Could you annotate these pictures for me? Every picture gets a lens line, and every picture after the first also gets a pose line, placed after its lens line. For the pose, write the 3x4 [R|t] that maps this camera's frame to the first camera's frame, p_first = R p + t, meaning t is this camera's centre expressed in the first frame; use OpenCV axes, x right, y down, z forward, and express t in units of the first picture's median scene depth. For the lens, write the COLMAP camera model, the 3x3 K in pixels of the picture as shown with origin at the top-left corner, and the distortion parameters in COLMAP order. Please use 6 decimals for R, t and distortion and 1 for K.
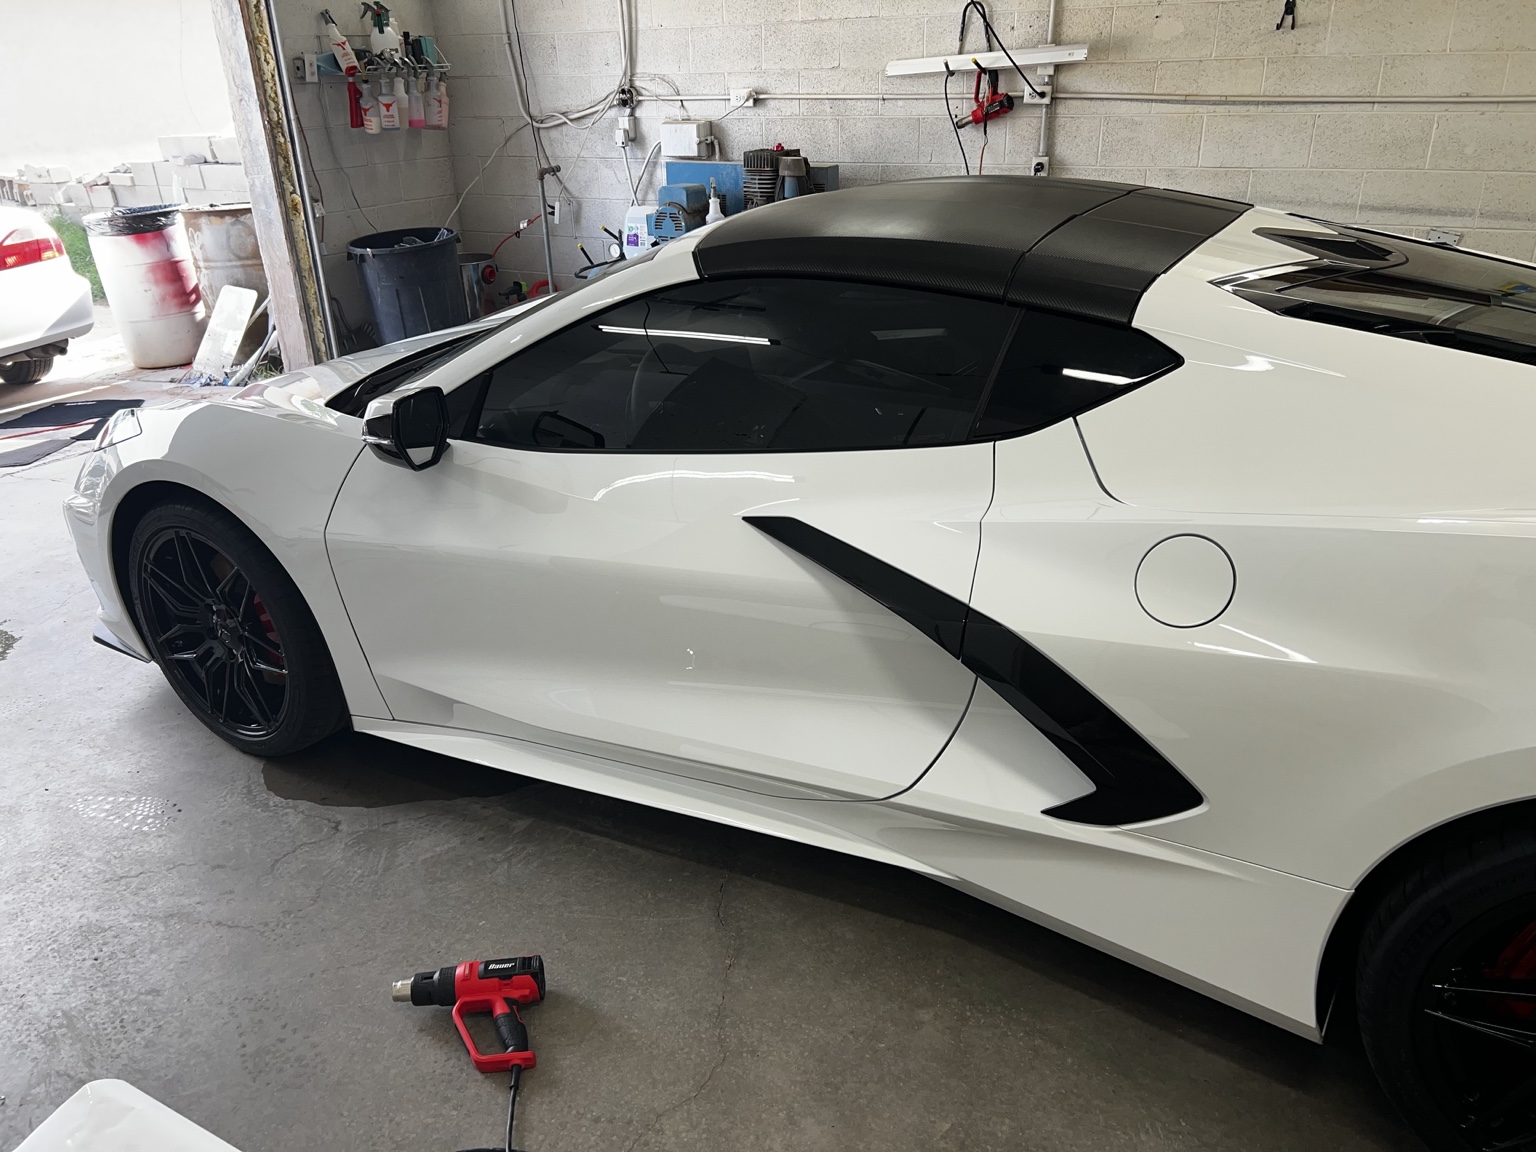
lens RADIAL K [[1156.2, 0, 769.0], [0, 1156.2, 589.3], [0, 0, 1]] dist [0.033872, -0.028603]
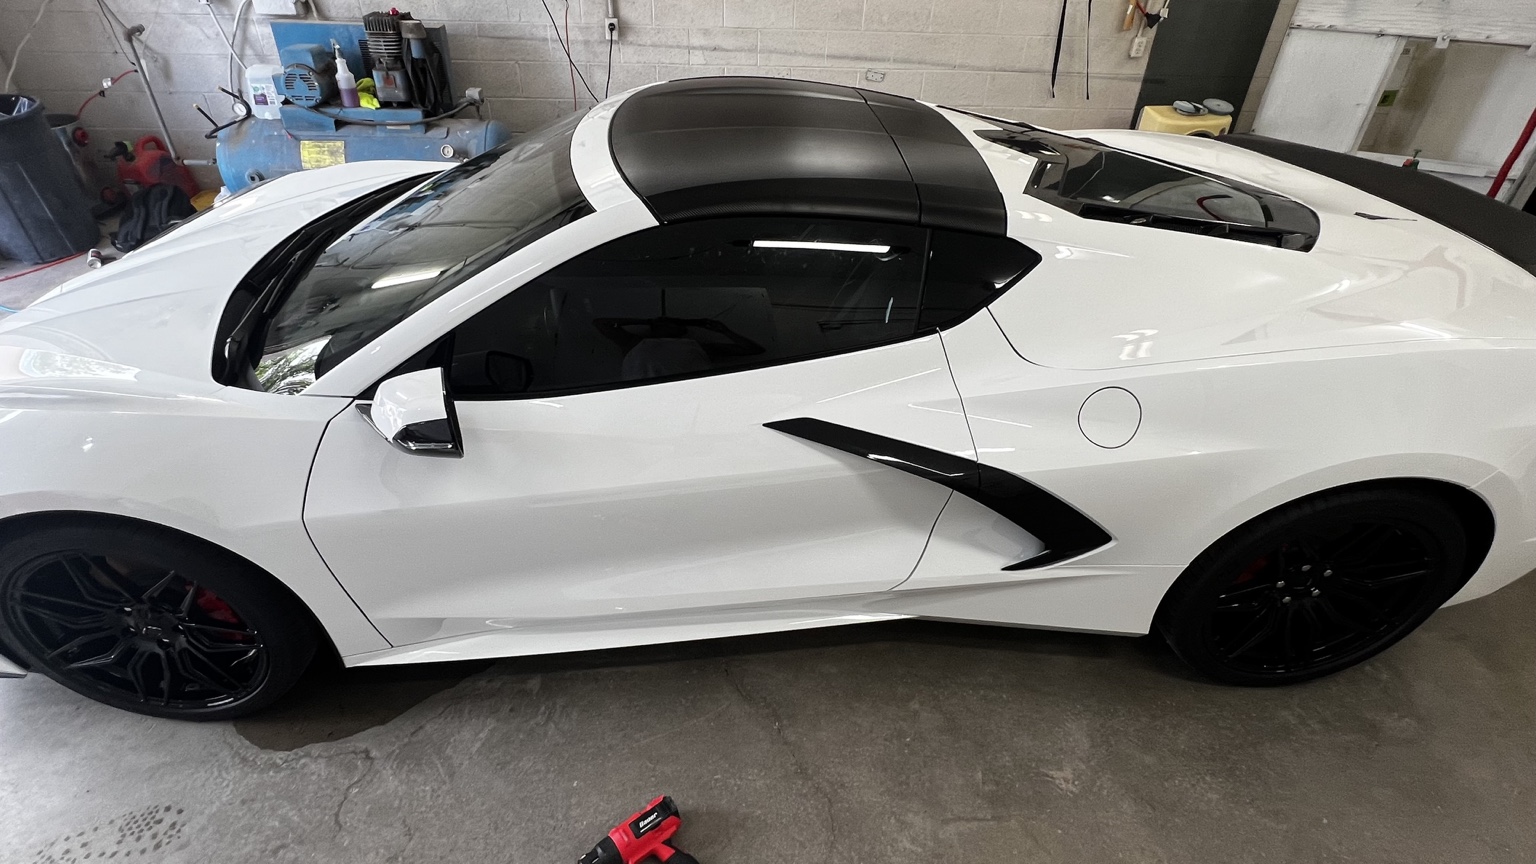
lens RADIAL K [[766.4, 0, 761.3], [0, 766.4, 429.1], [0, 0, 1]] dist [-0.002372, -0.000489]
pose [[0.838120, -0.270202, 0.473862, -0.171877], [0.176309, 0.956256, 0.233430, -0.103350], [-0.516207, -0.112096, 0.849097, 0.124666]]
